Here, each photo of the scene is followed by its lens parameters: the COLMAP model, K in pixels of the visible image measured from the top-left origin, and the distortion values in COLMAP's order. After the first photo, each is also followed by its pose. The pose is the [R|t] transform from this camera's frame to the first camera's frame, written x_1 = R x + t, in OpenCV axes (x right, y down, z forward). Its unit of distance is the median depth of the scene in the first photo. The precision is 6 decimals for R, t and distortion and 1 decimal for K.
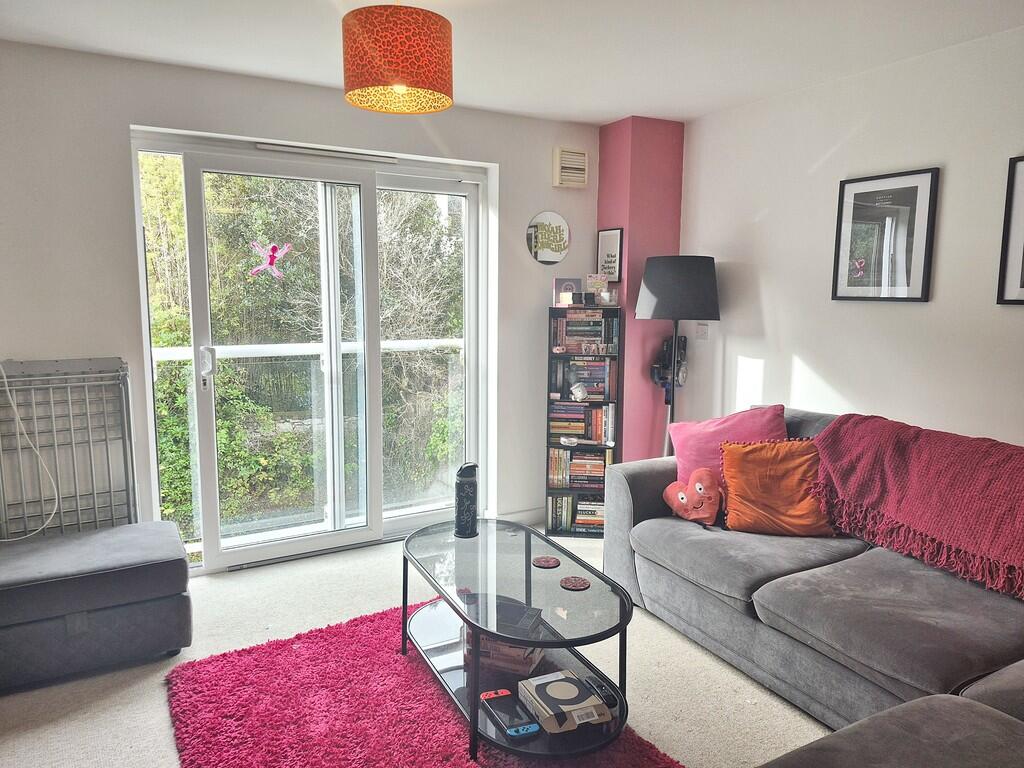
lens RADIAL K [[700.2, 0, 515.7], [0, 700.2, 389.0], [0, 0, 1]] dist [0.055100, -0.037515]
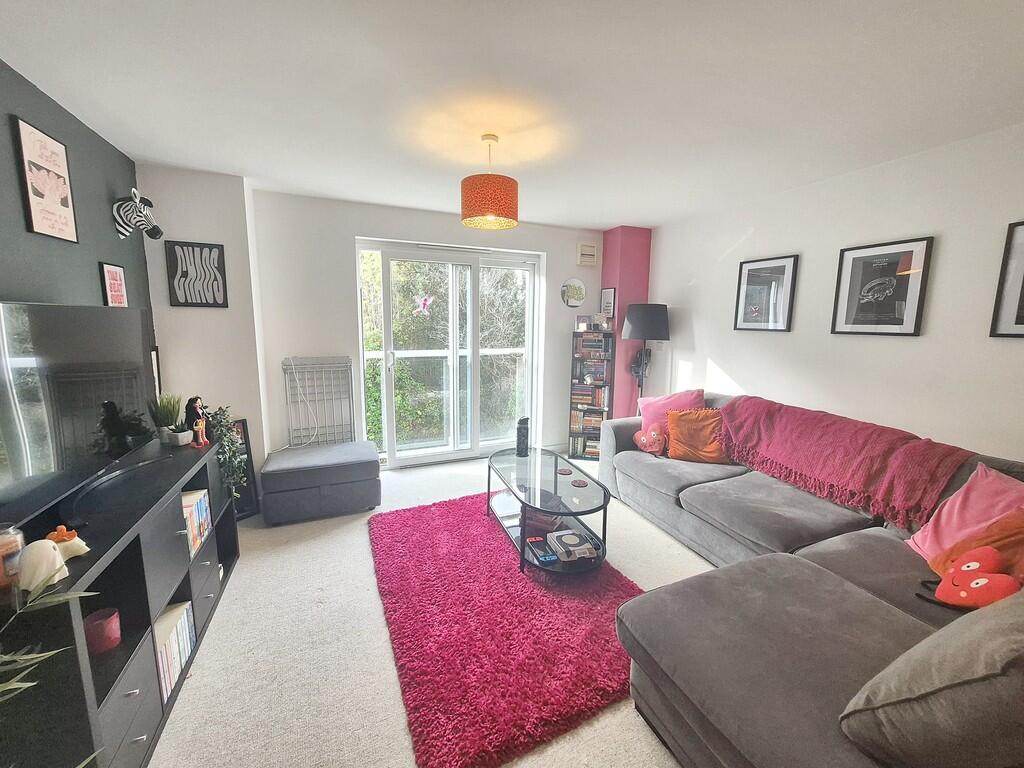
lens RADIAL K [[398.1, 0, 517.5], [0, 398.1, 379.8], [0, 0, 1]] dist [0.004318, -0.001434]
pose [[0.994207, 0.022939, -0.105001, 0.020896], [-0.022088, 0.999713, 0.009262, 0.000370], [0.105184, -0.006889, 0.994429, -0.039431]]
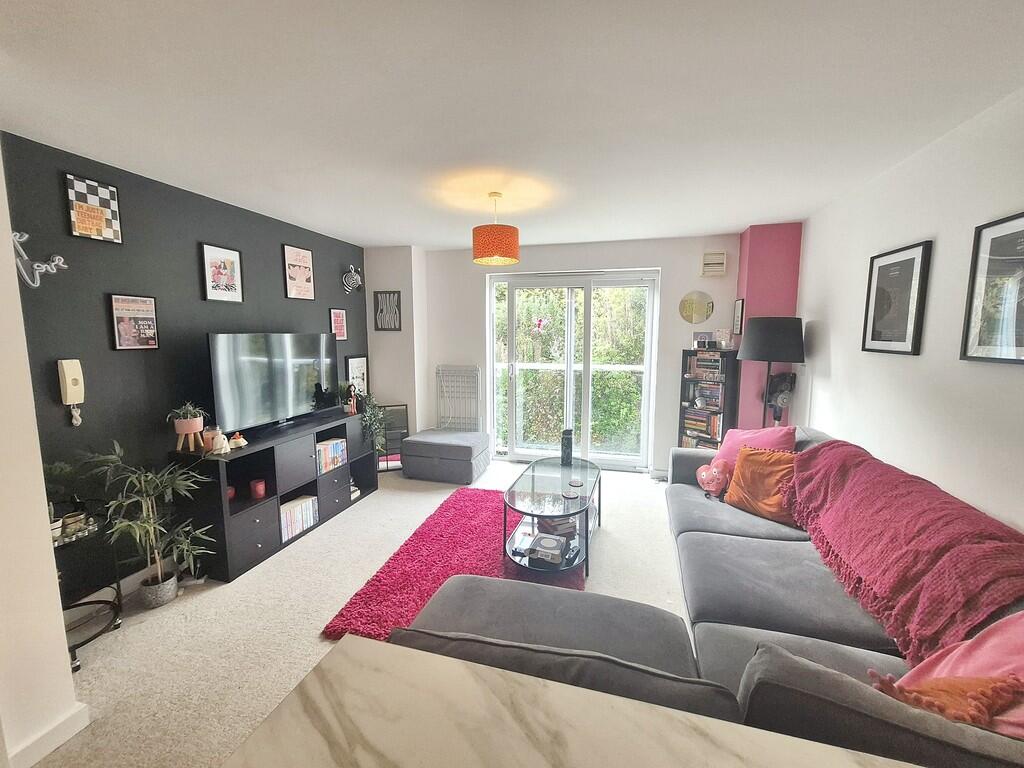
lens RADIAL K [[398.1, 0, 519.1], [0, 398.1, 382.1], [0, 0, 1]] dist [0.004318, -0.001434]
pose [[0.720774, 0.082053, -0.688297, 0.522795], [-0.095658, 0.995243, 0.018474, -0.026413], [0.686538, 0.052526, 0.725194, 0.071793]]
